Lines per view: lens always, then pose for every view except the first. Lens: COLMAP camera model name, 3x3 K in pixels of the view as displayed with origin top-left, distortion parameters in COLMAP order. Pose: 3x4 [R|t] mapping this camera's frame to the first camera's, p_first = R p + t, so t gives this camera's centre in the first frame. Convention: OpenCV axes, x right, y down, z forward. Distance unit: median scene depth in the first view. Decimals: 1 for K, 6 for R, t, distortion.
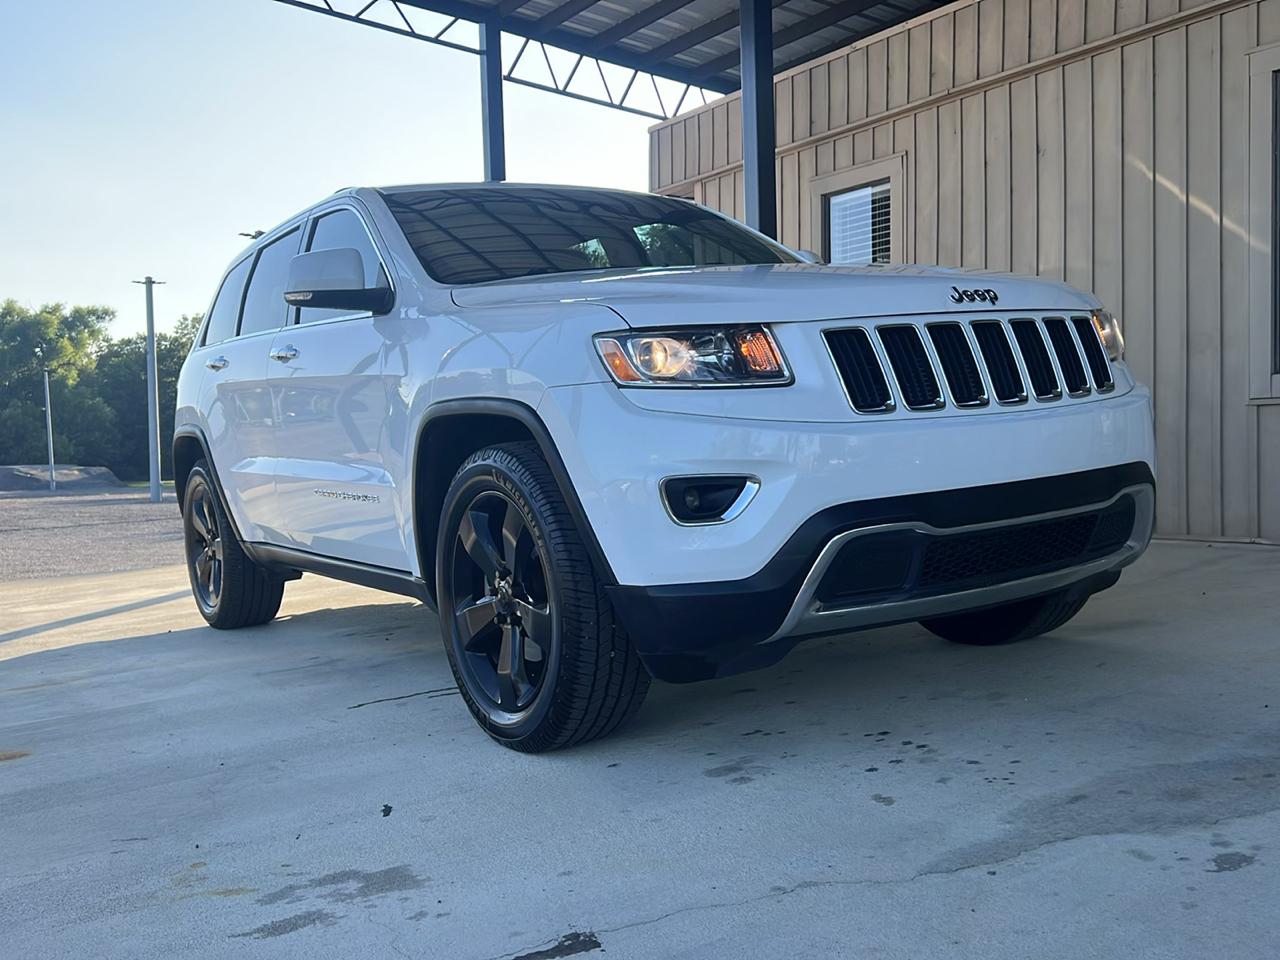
lens RADIAL K [[1217.8, 0, 637.0], [0, 1217.8, 482.7], [0, 0, 1]] dist [0.091444, -0.169242]
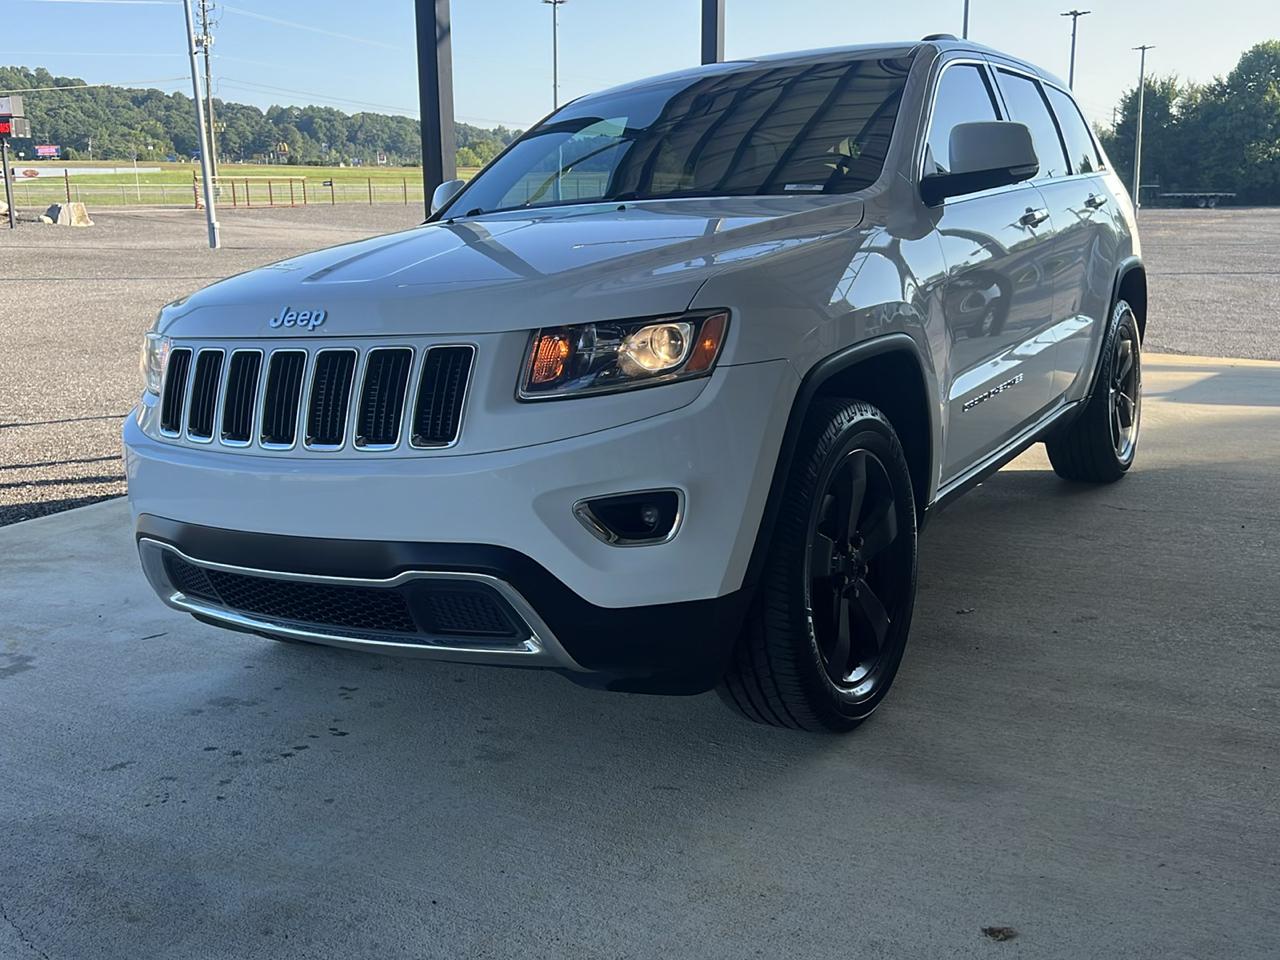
lens RADIAL K [[1230.0, 0, 639.4], [0, 1230.0, 482.4], [0, 0, 1]] dist [0.035191, -0.028071]
pose [[0.430871, 0.225529, -0.873777, 1.154446], [-0.019137, 0.970333, 0.241015, -0.249941], [0.902211, -0.087125, 0.422404, 0.807755]]
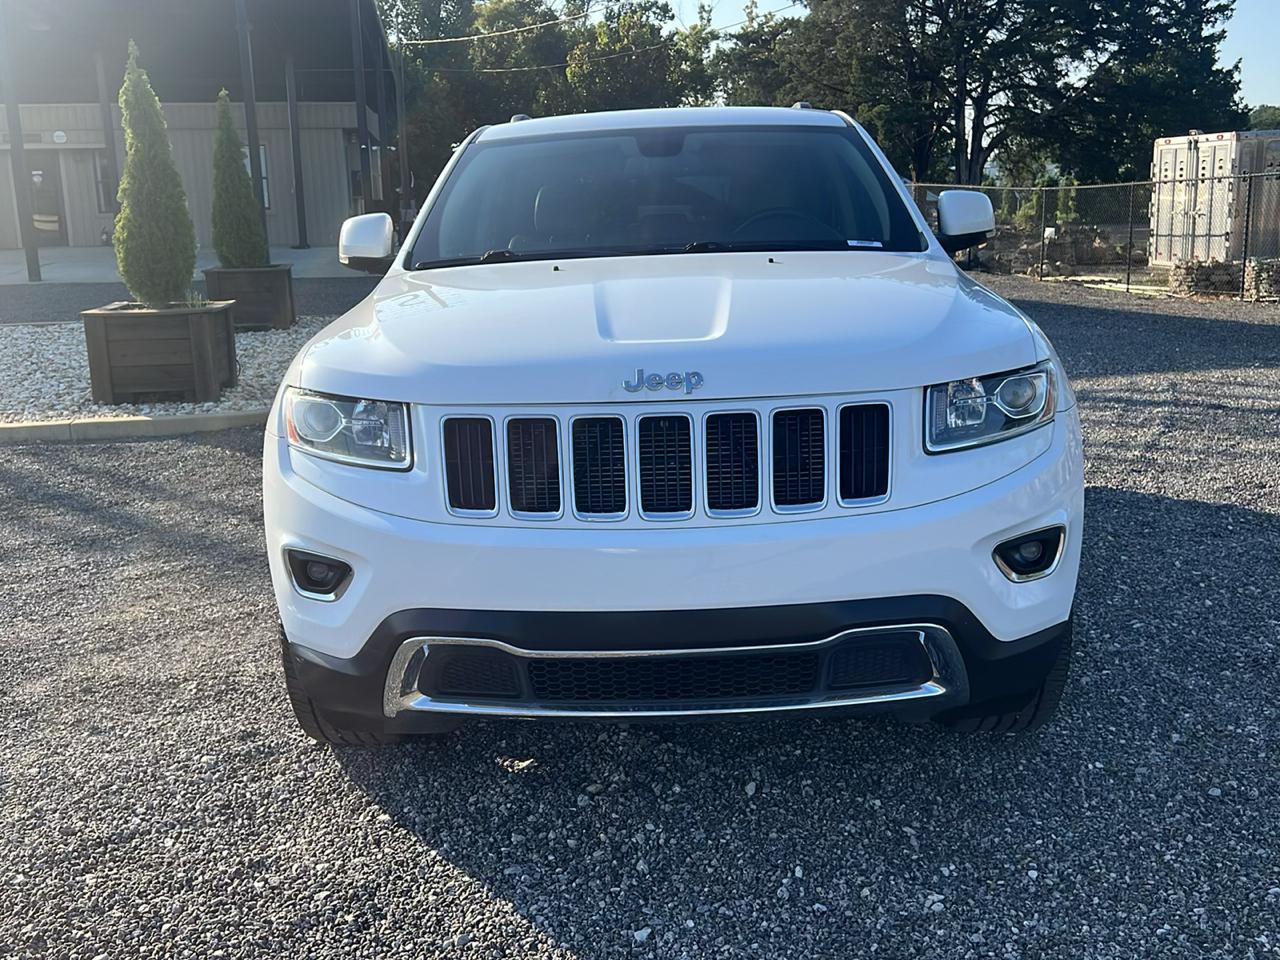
lens RADIAL K [[1217.8, 0, 637.0], [0, 1217.8, 482.7], [0, 0, 1]] dist [0.091444, -0.169242]
pose [[0.824826, 0.166051, -0.540452, 0.699708], [-0.062163, 0.976739, 0.205226, -0.246473], [0.561959, -0.135680, 0.815962, 0.286708]]
